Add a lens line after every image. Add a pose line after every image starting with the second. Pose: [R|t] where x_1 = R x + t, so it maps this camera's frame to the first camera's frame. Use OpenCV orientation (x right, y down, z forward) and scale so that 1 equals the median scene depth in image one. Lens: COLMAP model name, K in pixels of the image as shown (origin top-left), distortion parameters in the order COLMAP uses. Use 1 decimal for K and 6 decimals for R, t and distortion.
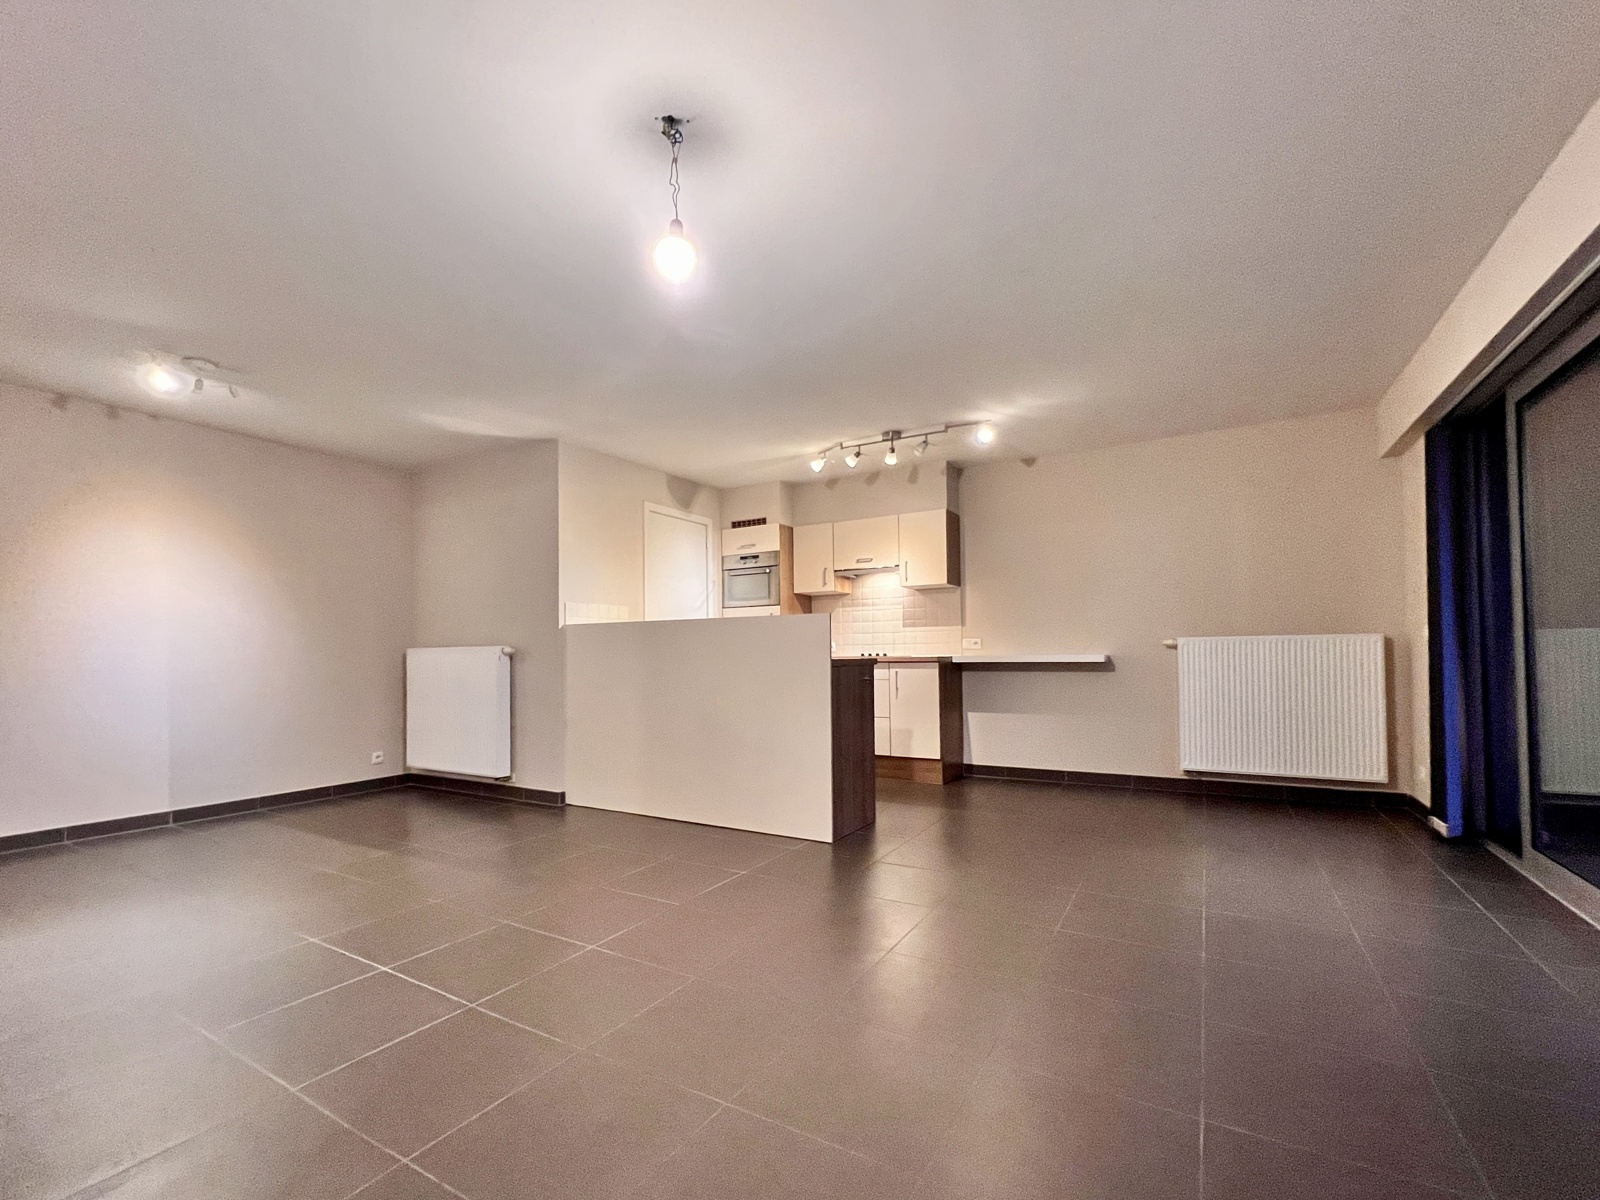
lens RADIAL K [[691.1, 0, 802.4], [0, 691.1, 597.6], [0, 0, 1]] dist [-0.001412, -0.000580]
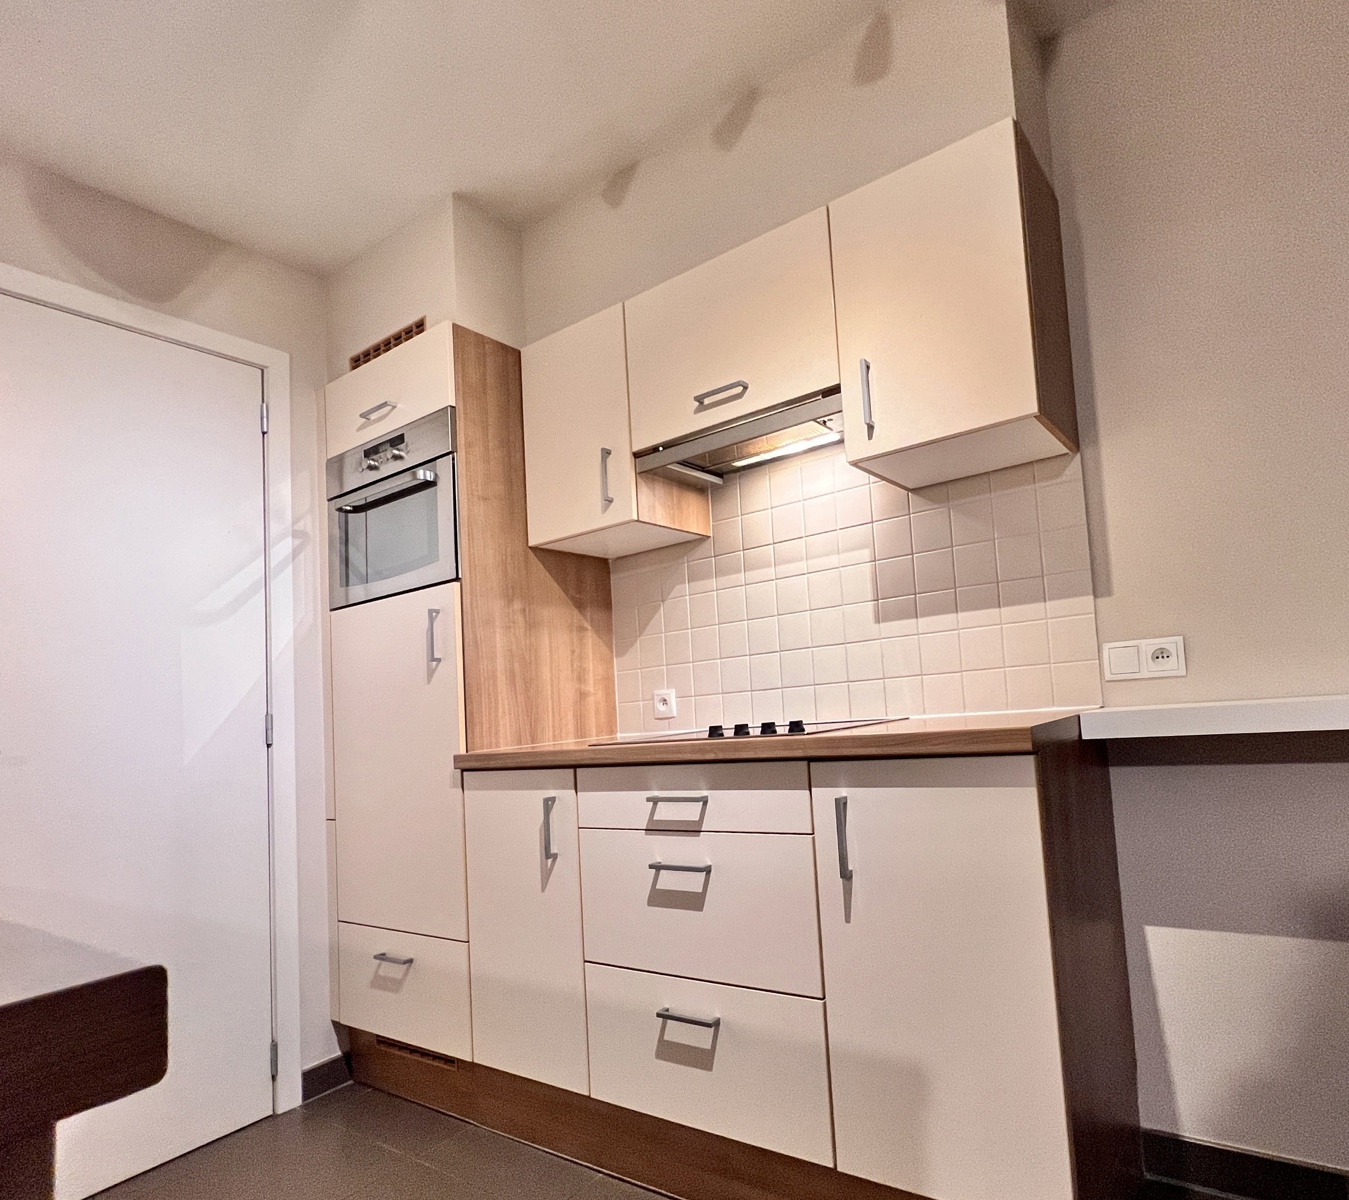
lens RADIAL K [[748.4, 0, 722.0], [0, 748.4, 677.8], [0, 0, 1]] dist [-0.004451, -0.001472]
pose [[0.991364, -0.069298, -0.111338, 0.118301], [0.074407, 0.996326, 0.042408, 0.049503], [0.107990, -0.050326, 0.992877, 0.696759]]
